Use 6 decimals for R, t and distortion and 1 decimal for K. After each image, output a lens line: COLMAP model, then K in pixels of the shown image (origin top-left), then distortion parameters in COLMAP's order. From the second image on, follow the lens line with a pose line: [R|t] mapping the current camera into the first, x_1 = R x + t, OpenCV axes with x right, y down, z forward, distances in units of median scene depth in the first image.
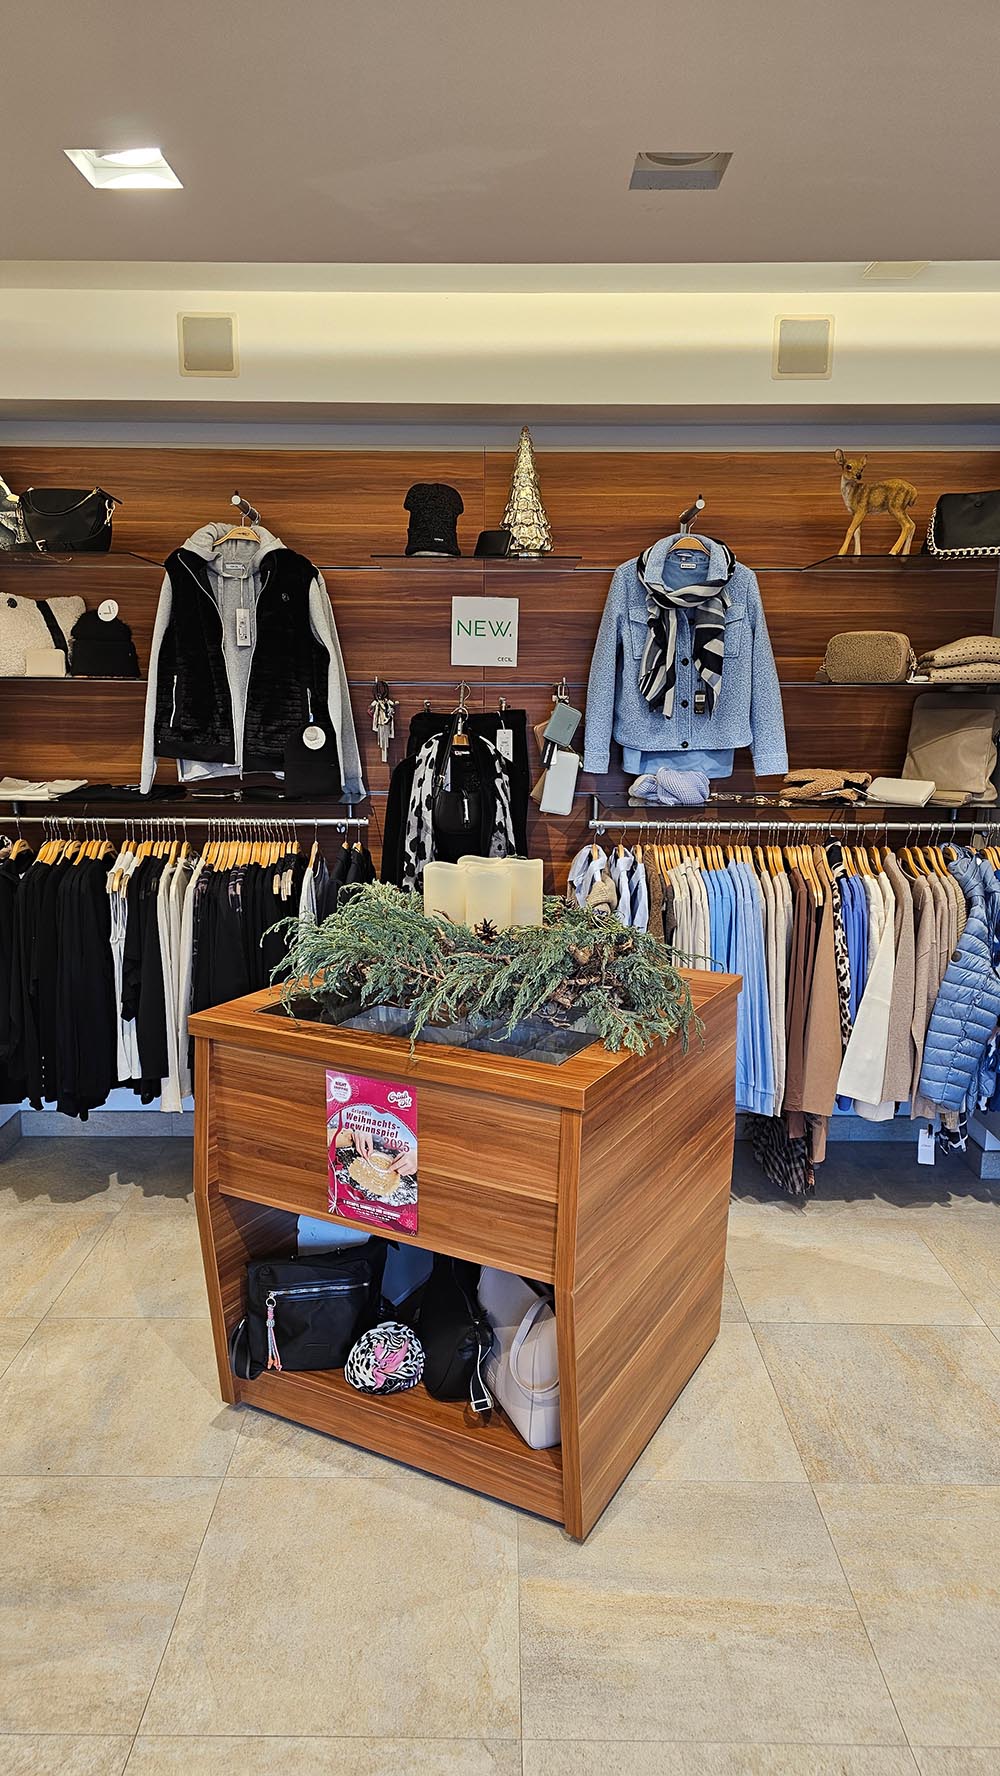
lens RADIAL K [[1174.2, 0, 490.7], [0, 1174.2, 908.5], [0, 0, 1]] dist [0.067585, -0.058585]
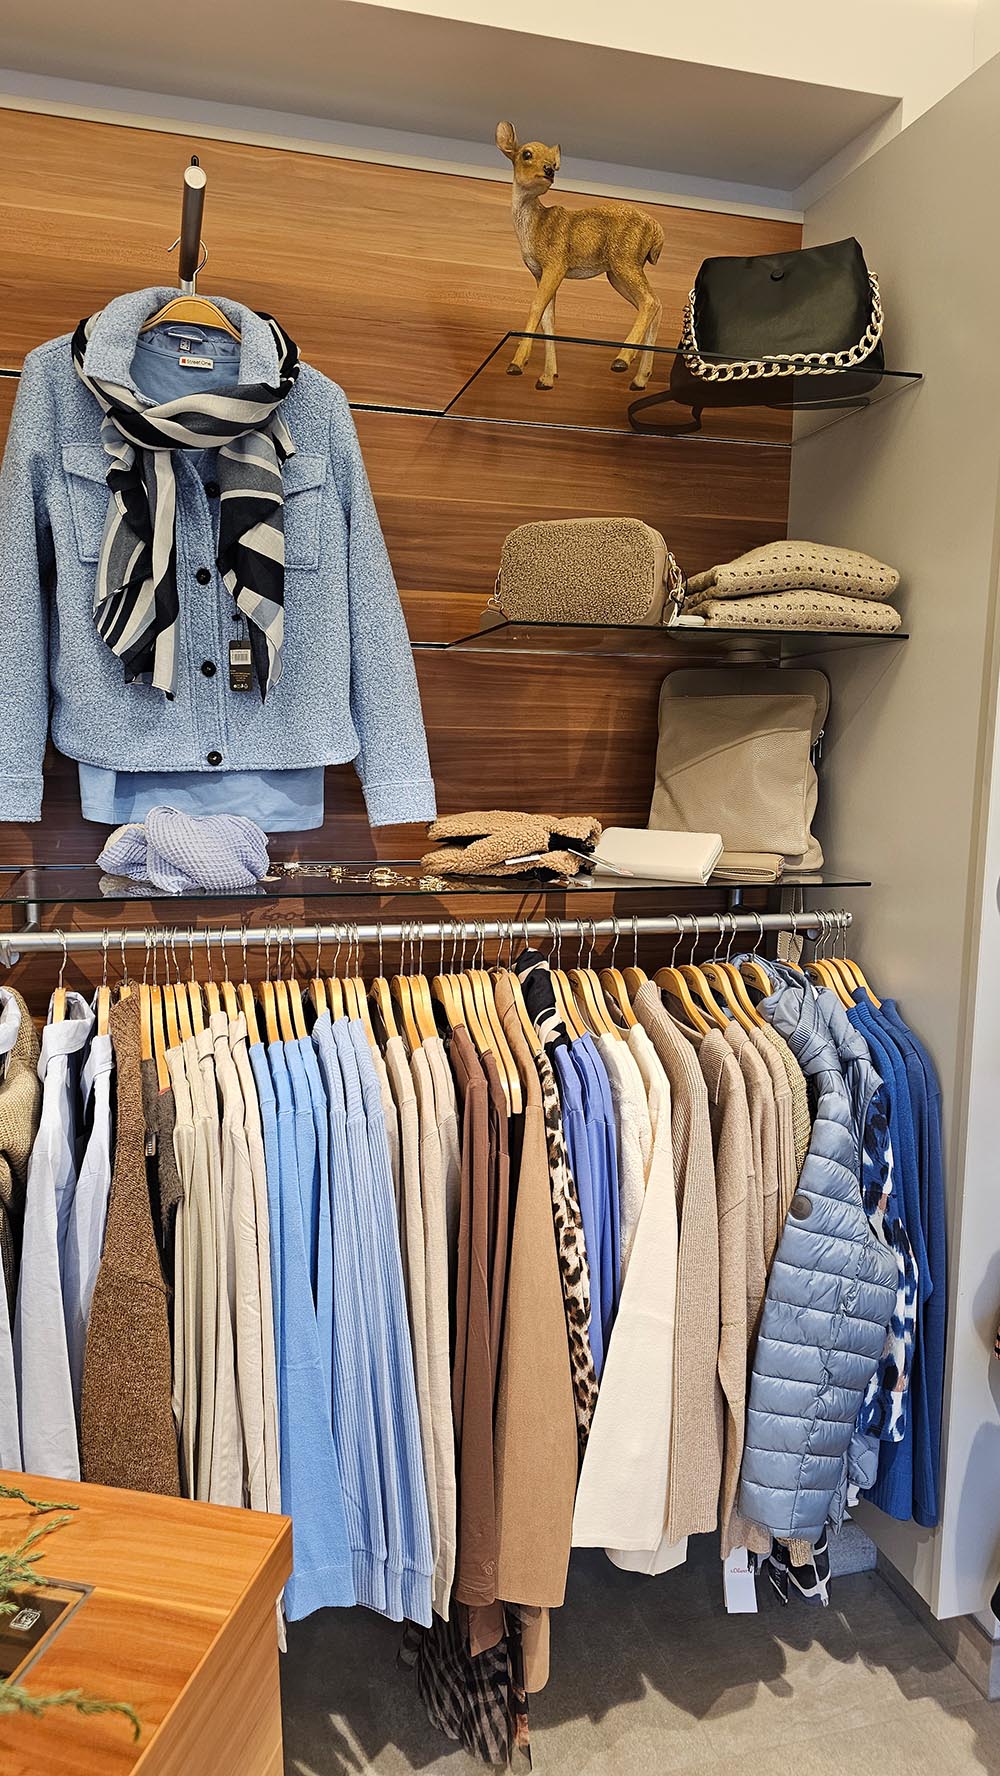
lens RADIAL K [[1168.8, 0, 501.0], [0, 1168.8, 905.1], [0, 0, 1]] dist [0.067204, -0.048488]
pose [[0.959221, -0.030249, 0.281035, 0.146617], [0.046047, 0.997698, -0.049780, -0.056791], [-0.278883, 0.060691, 0.958406, 0.553981]]
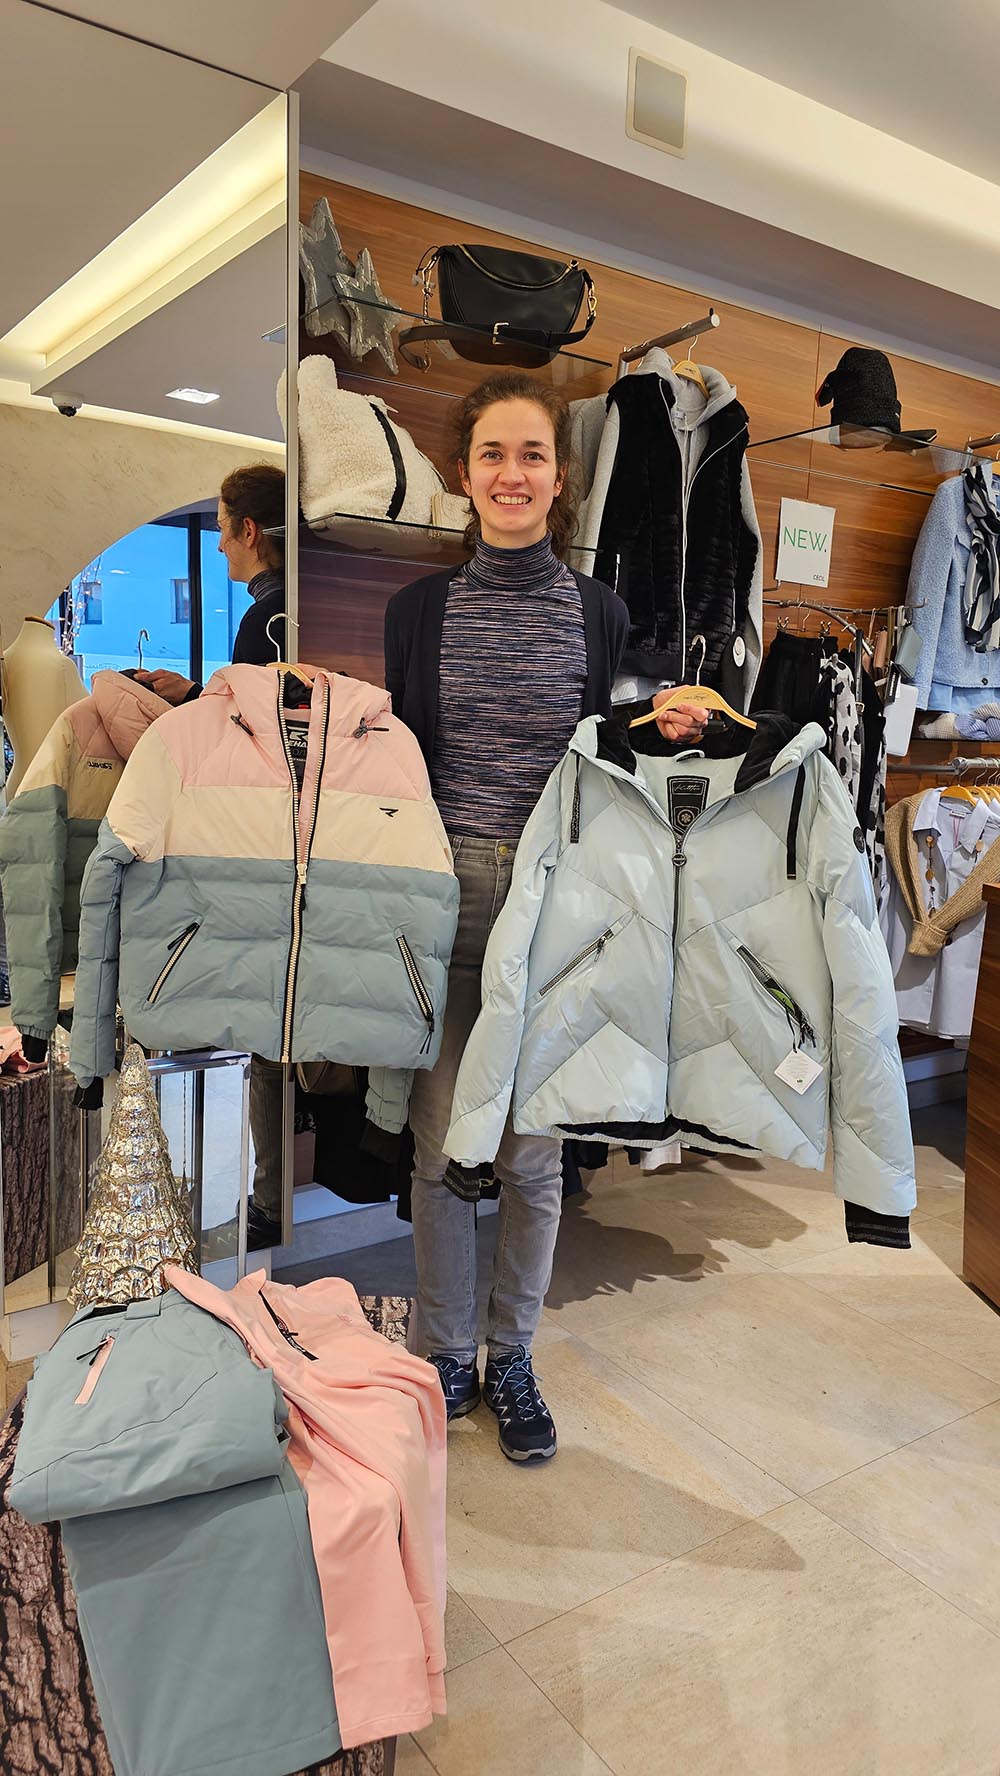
lens RADIAL K [[1216.0, 0, 500.7], [0, 1216.0, 903.2], [0, 0, 1]] dist [0.044226, -0.044368]
pose [[0.807278, -0.067840, 0.586259, -0.759028], [0.089614, 0.995943, -0.008151, 0.011371], [-0.583328, 0.059117, 0.810083, 0.456483]]
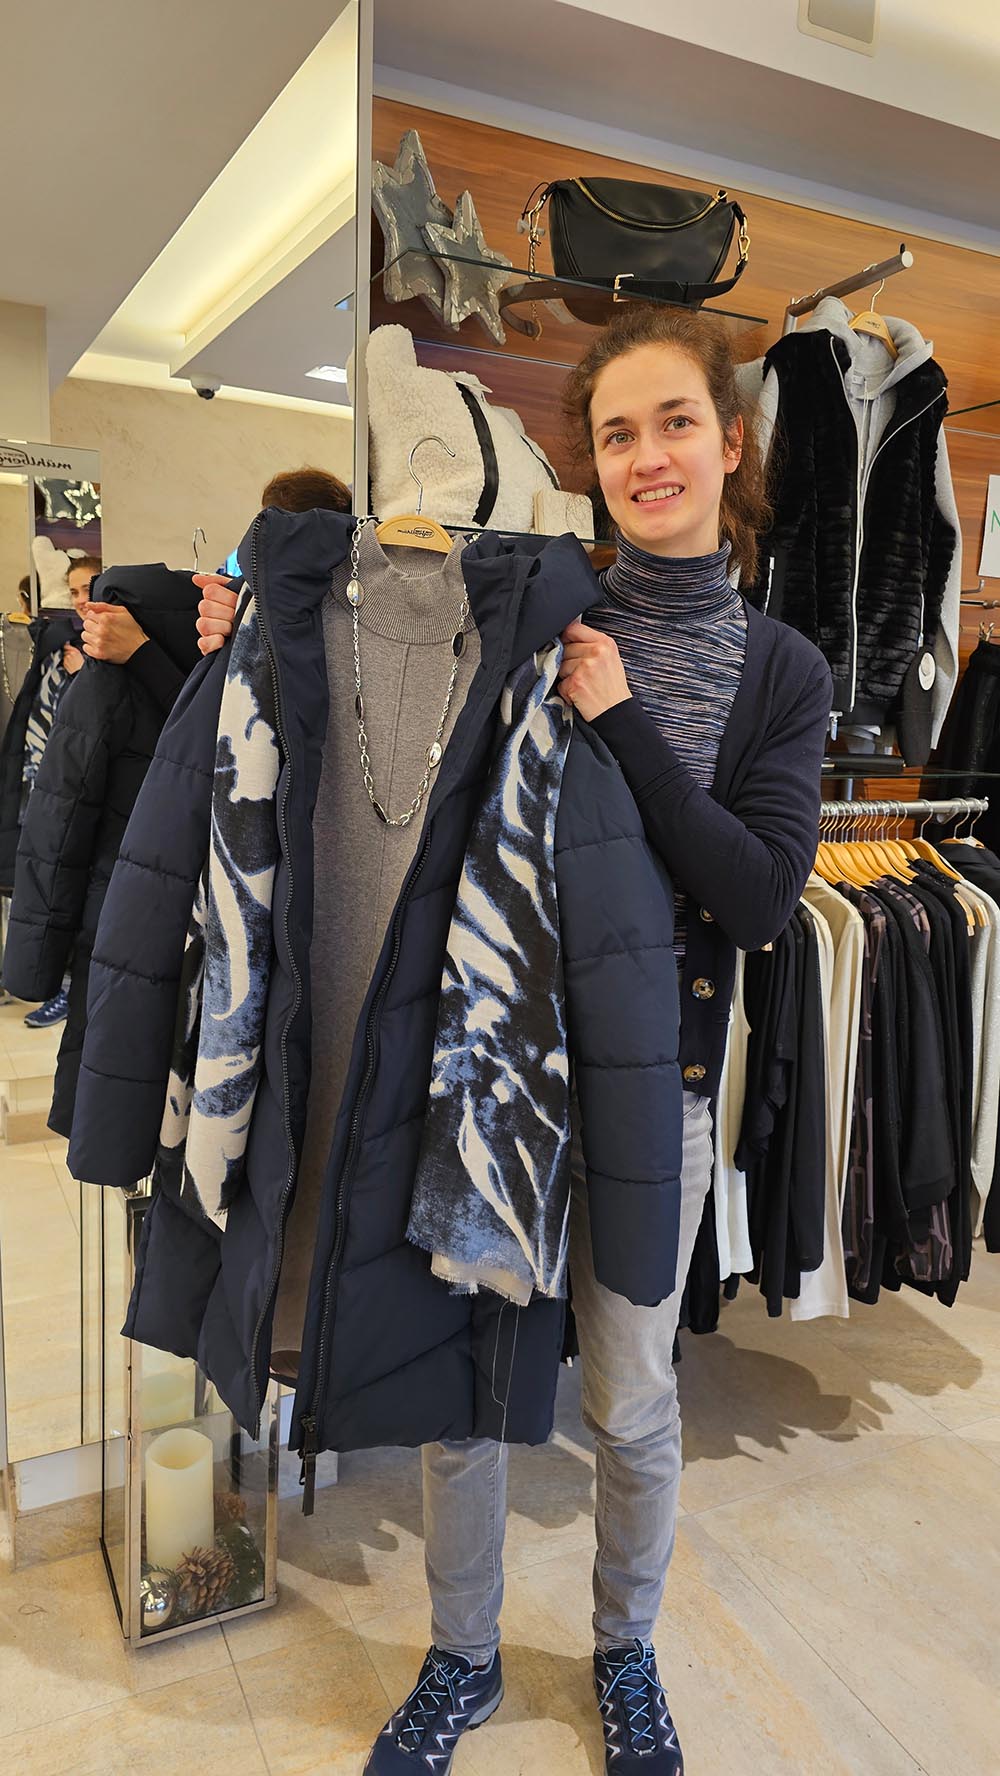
lens RADIAL K [[1216.4, 0, 499.9], [0, 1216.4, 894.7], [0, 0, 1]] dist [0.045652, -0.048065]
pose [[0.886445, -0.054978, 0.459556, -0.657431], [0.062048, 0.998073, -0.000283, -0.041397], [-0.458655, 0.028765, 0.888149, 0.534969]]
